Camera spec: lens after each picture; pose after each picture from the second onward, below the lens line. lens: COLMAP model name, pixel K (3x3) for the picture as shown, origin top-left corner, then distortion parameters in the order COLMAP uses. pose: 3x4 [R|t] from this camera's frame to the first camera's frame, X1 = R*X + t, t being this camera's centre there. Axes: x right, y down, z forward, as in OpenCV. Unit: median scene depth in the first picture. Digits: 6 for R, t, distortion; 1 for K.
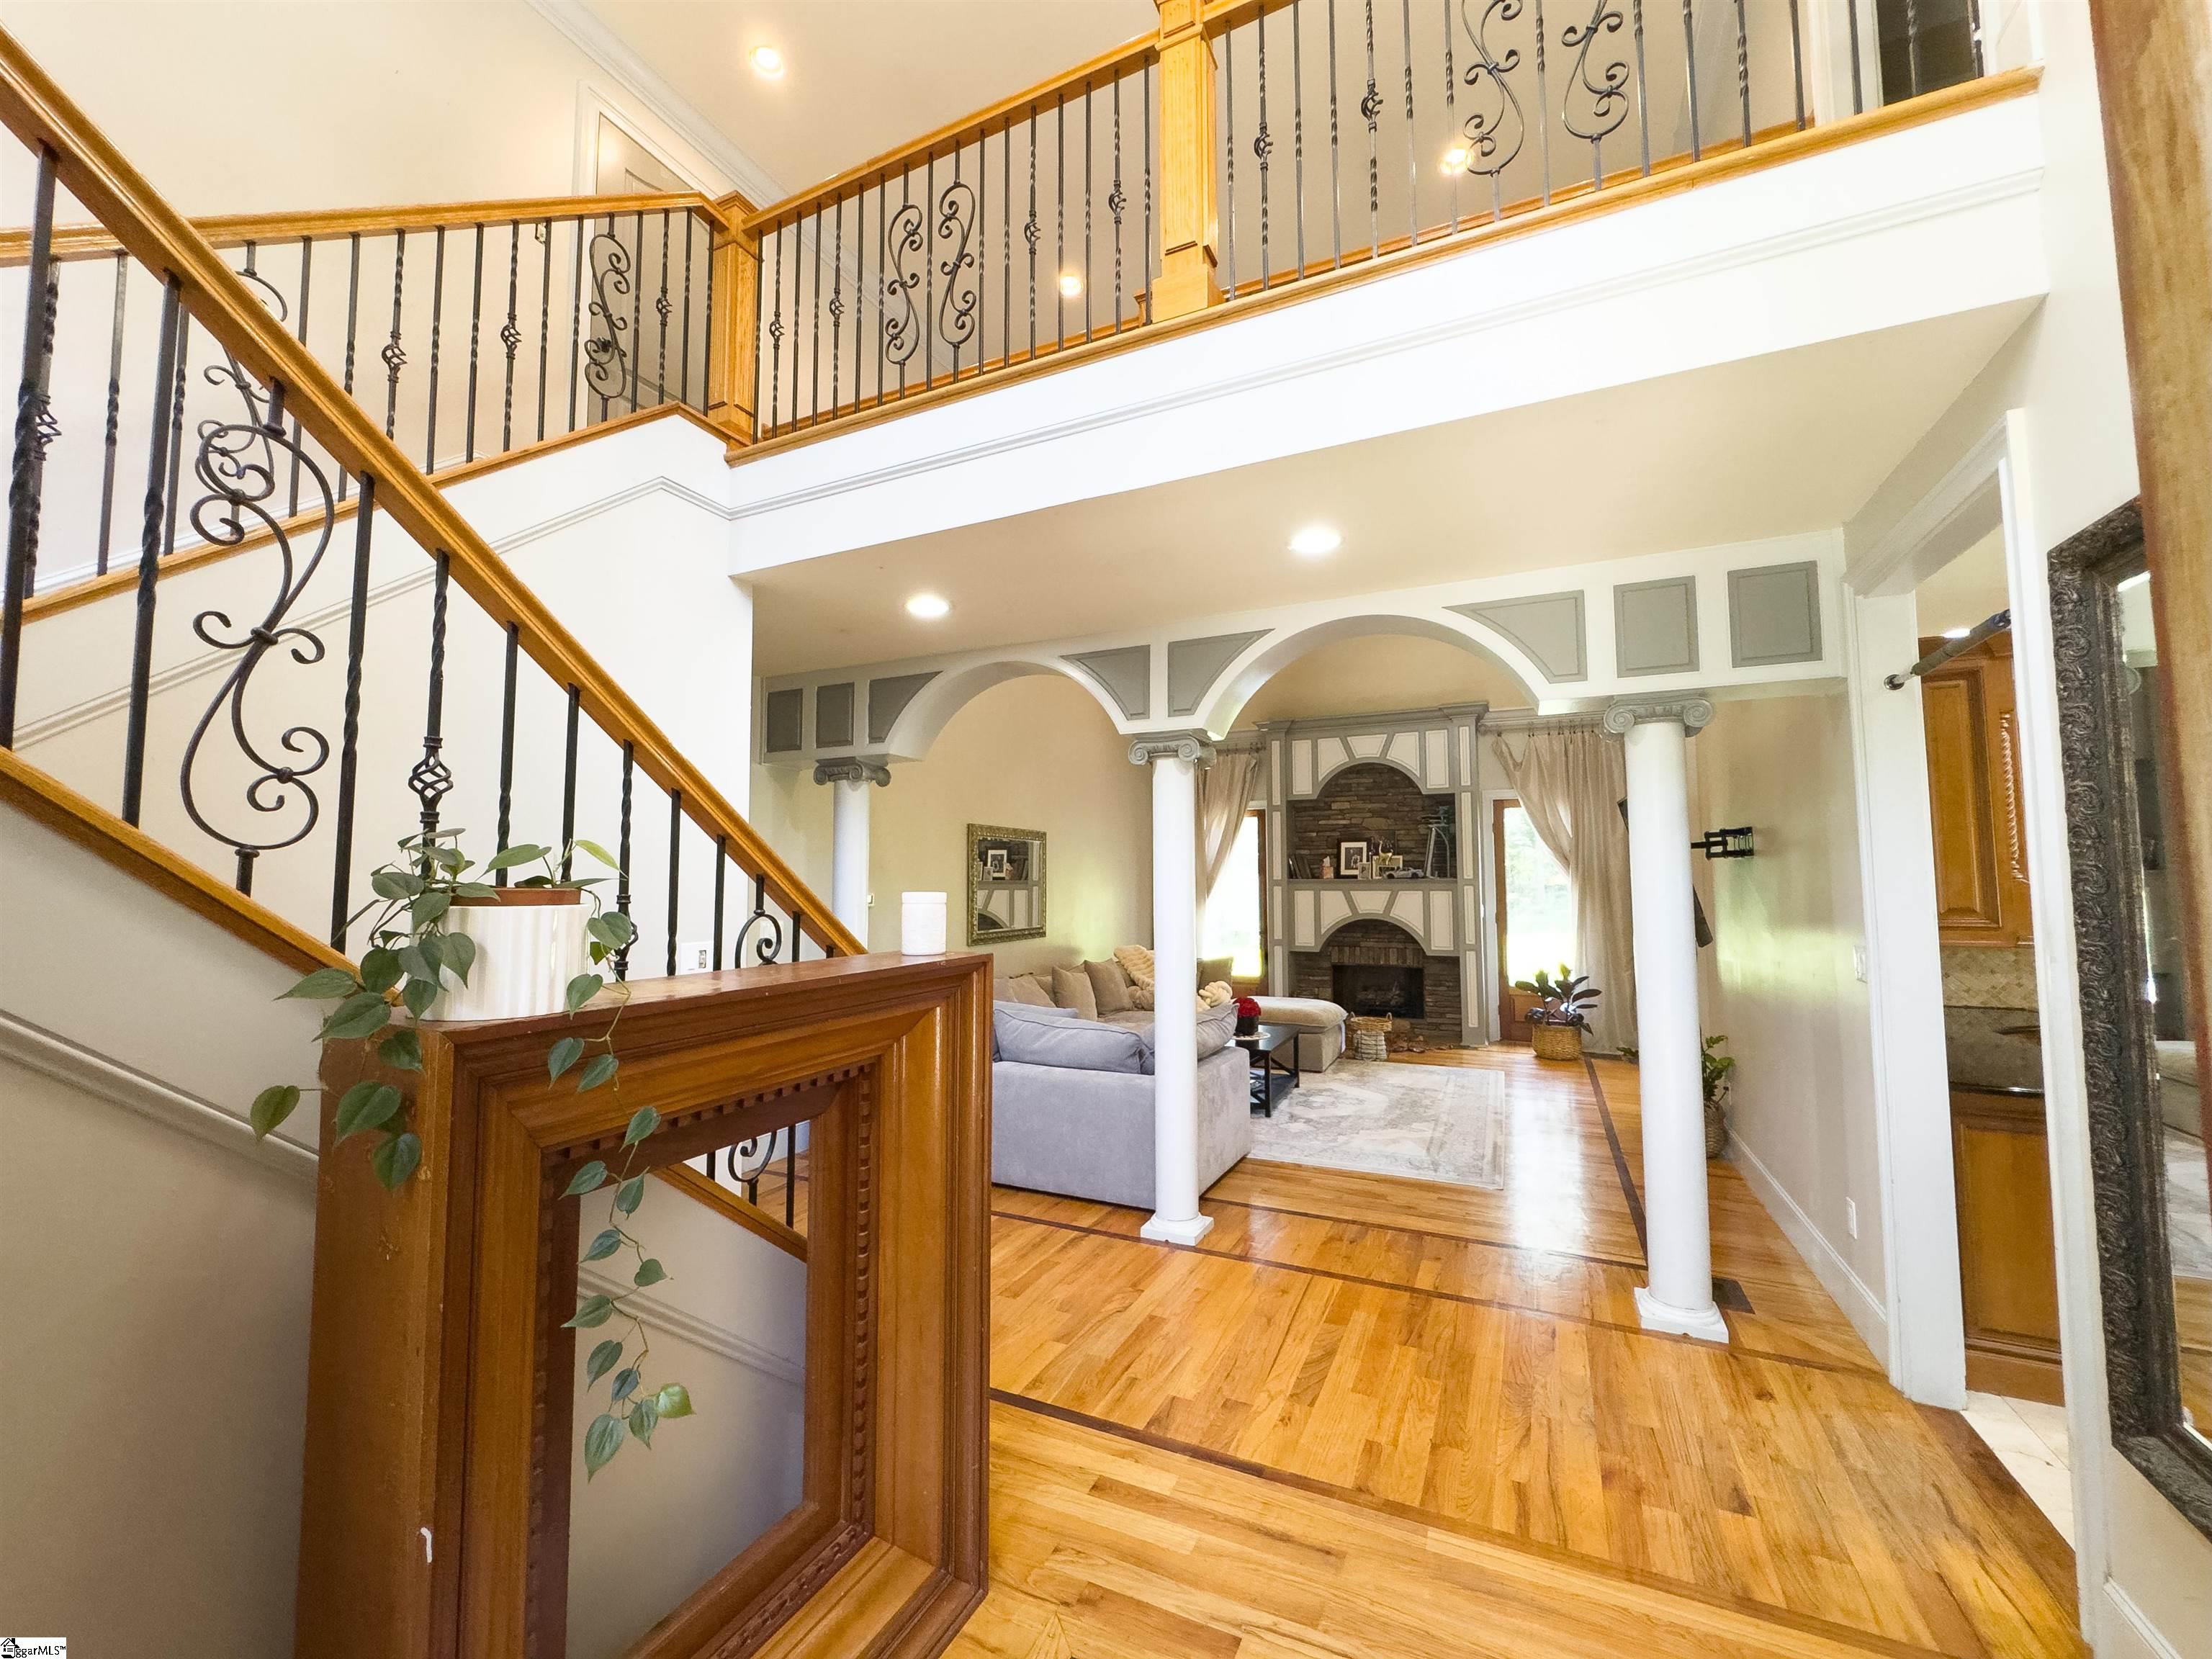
lens RADIAL K [[886.0, 0, 1104.4], [0, 886.0, 827.1], [0, 0, 1]] dist [-0.002439, -0.000066]
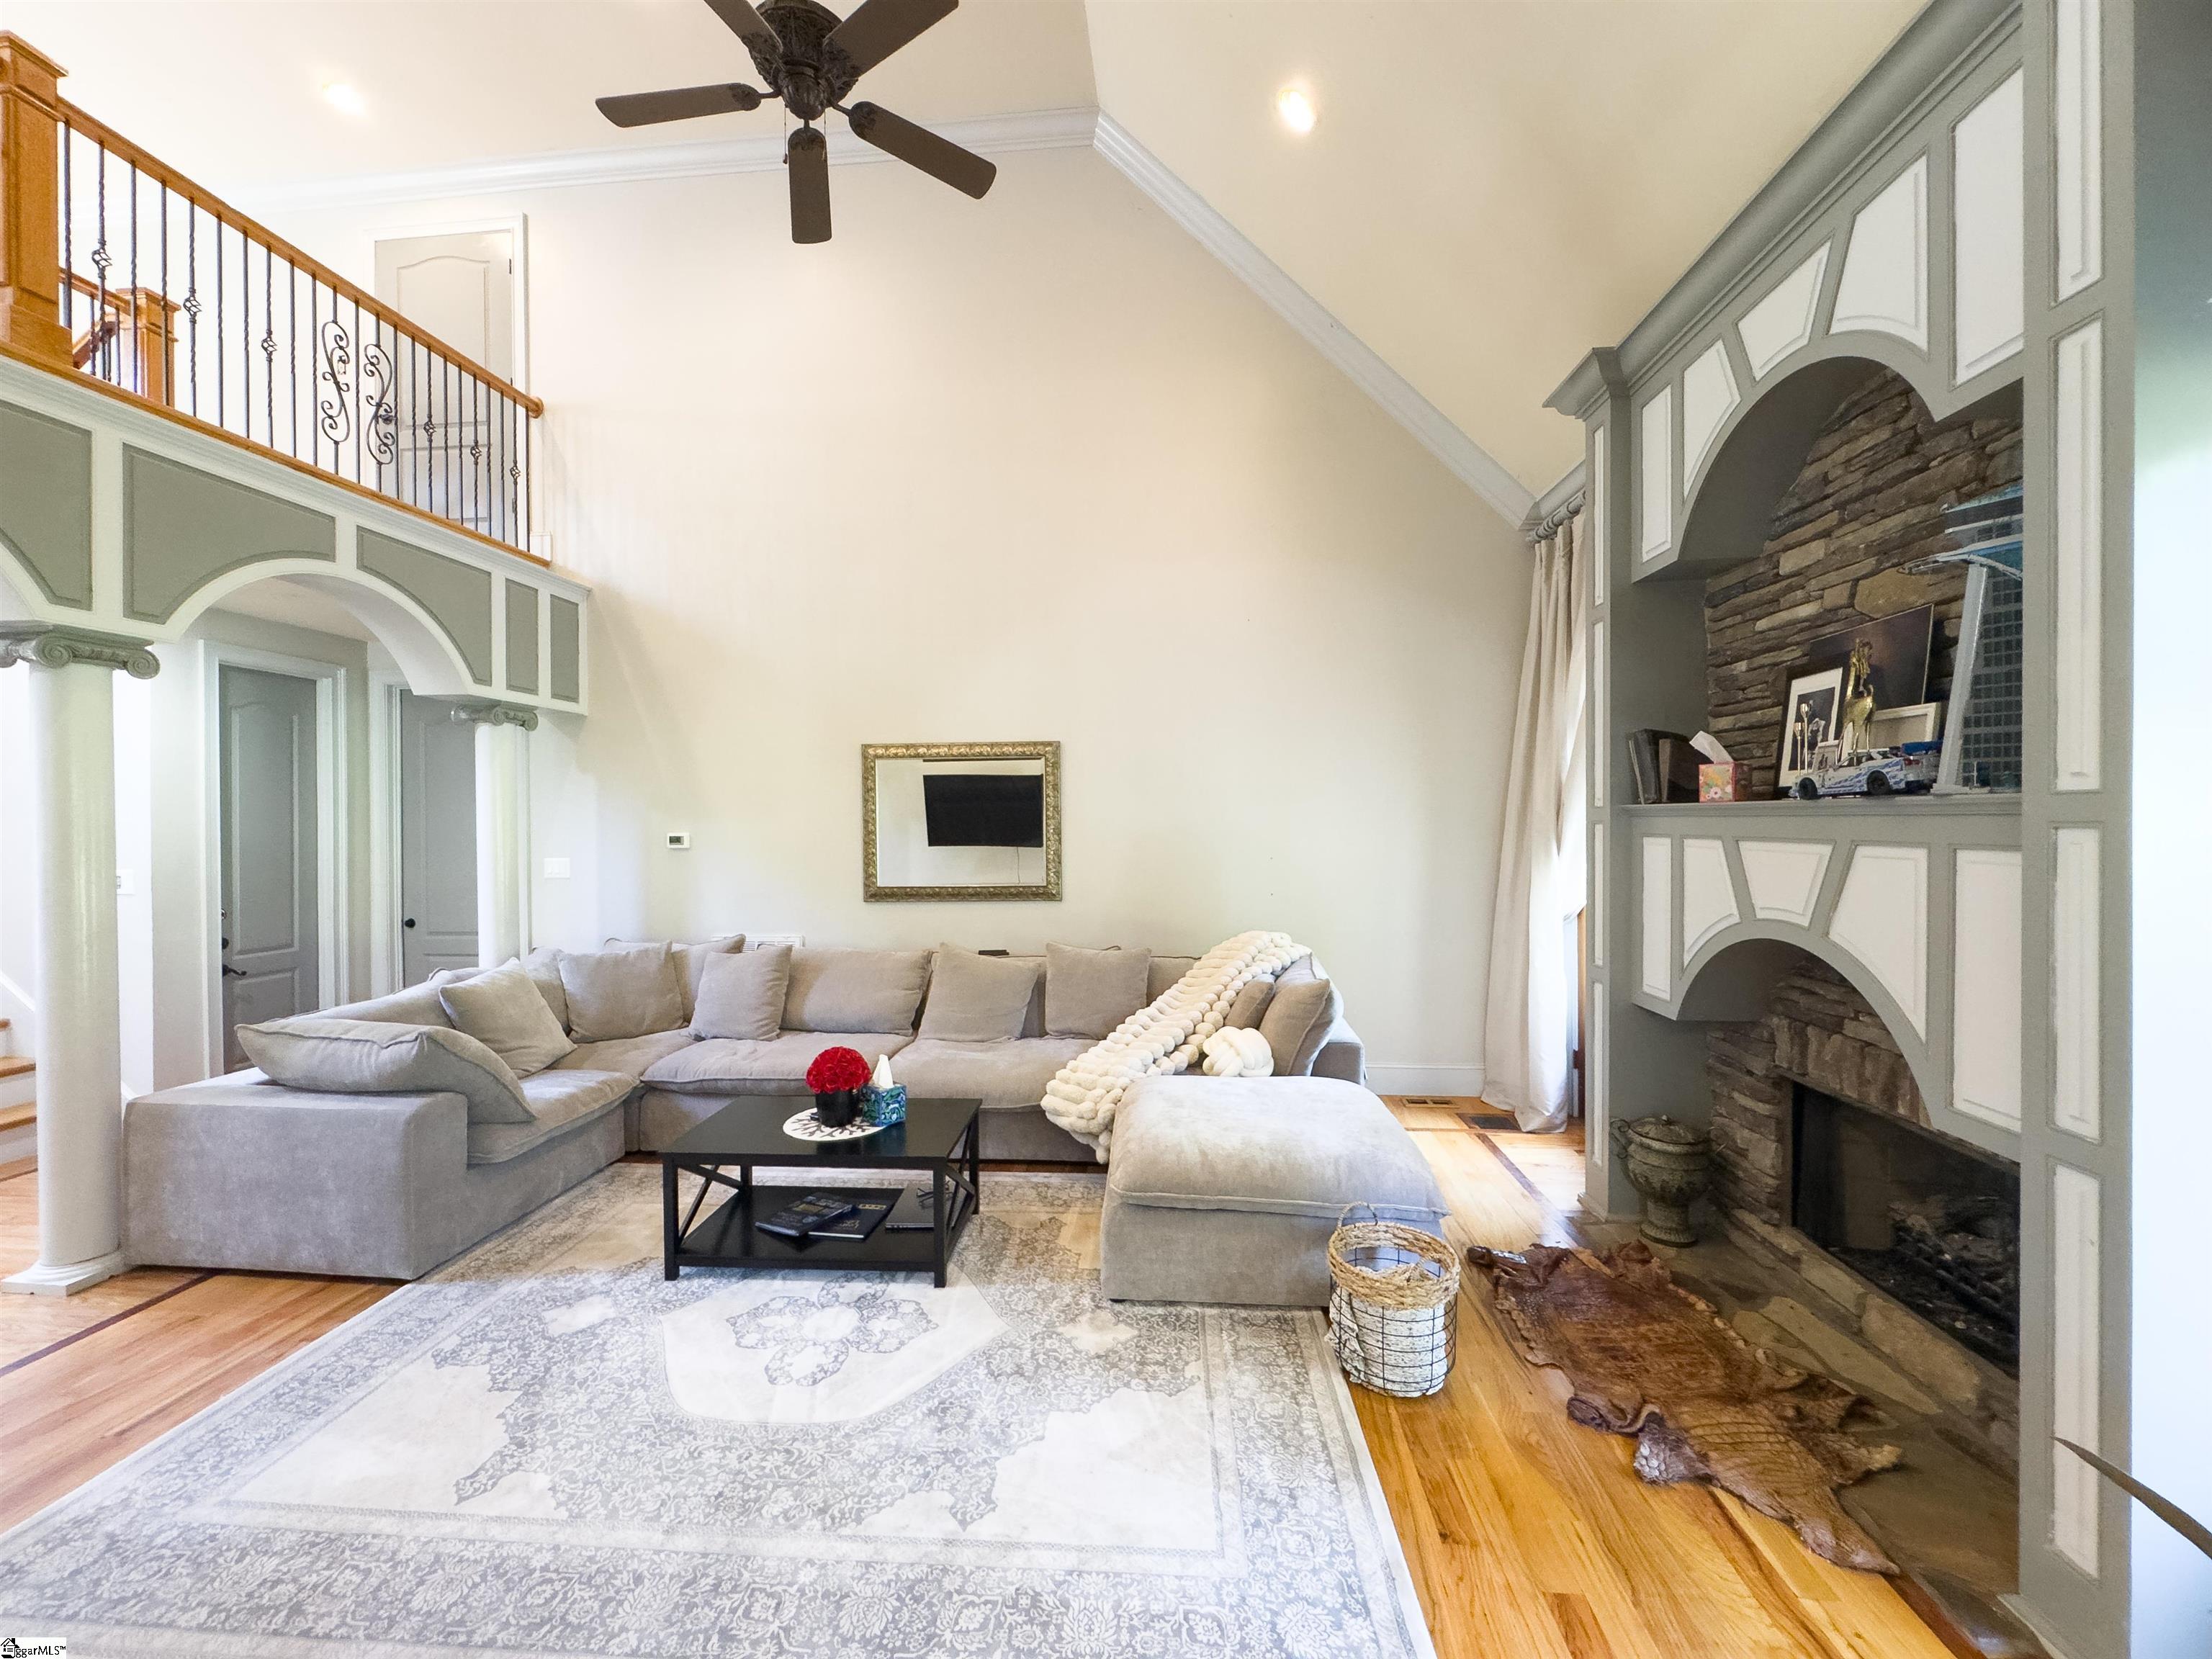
lens RADIAL K [[886.0, 0, 1104.4], [0, 886.0, 827.1], [0, 0, 1]] dist [-0.002439, -0.000066]
pose [[0.353660, 0.015342, -0.935248, 0.485752], [0.058697, 0.997531, 0.038560, 0.043611], [0.933530, -0.068533, 0.351887, 0.699306]]
